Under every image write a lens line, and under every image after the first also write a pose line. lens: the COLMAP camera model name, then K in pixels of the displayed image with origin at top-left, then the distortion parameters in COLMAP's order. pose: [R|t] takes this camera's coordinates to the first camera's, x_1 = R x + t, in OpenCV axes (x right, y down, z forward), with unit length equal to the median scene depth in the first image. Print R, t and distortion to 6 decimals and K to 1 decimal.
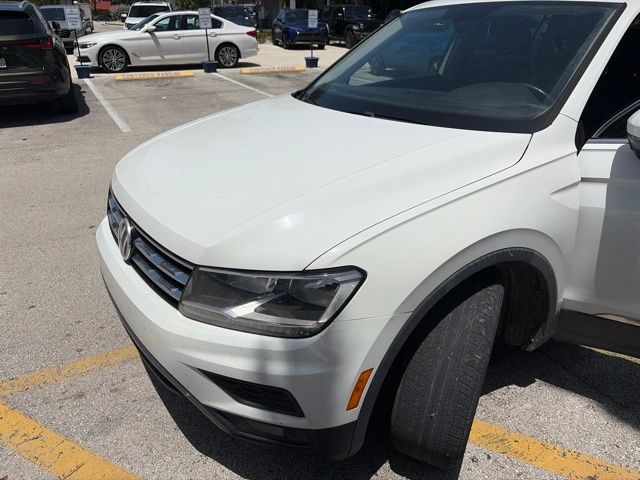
lens RADIAL K [[462.8, 0, 318.1], [0, 462.8, 256.0], [0, 0, 1]] dist [0.026662, -0.032209]
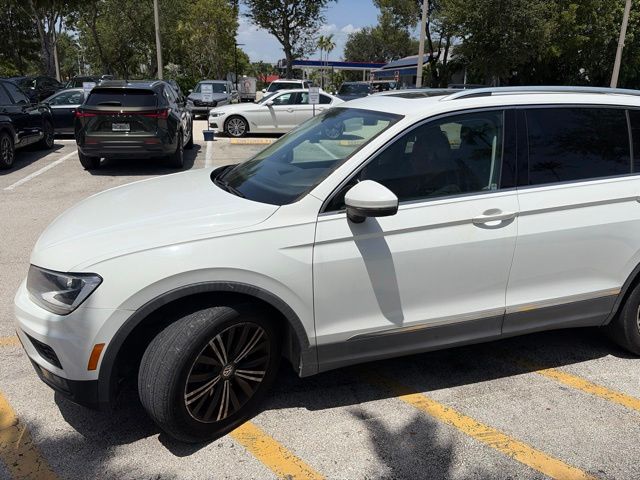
lens RADIAL K [[462.8, 0, 318.1], [0, 462.8, 256.0], [0, 0, 1]] dist [0.026662, -0.032209]
pose [[0.960457, 0.111735, -0.255023, 0.098985], [-0.144693, 0.982851, -0.114316, 0.002833], [0.237877, 0.146695, 0.960154, -0.029421]]
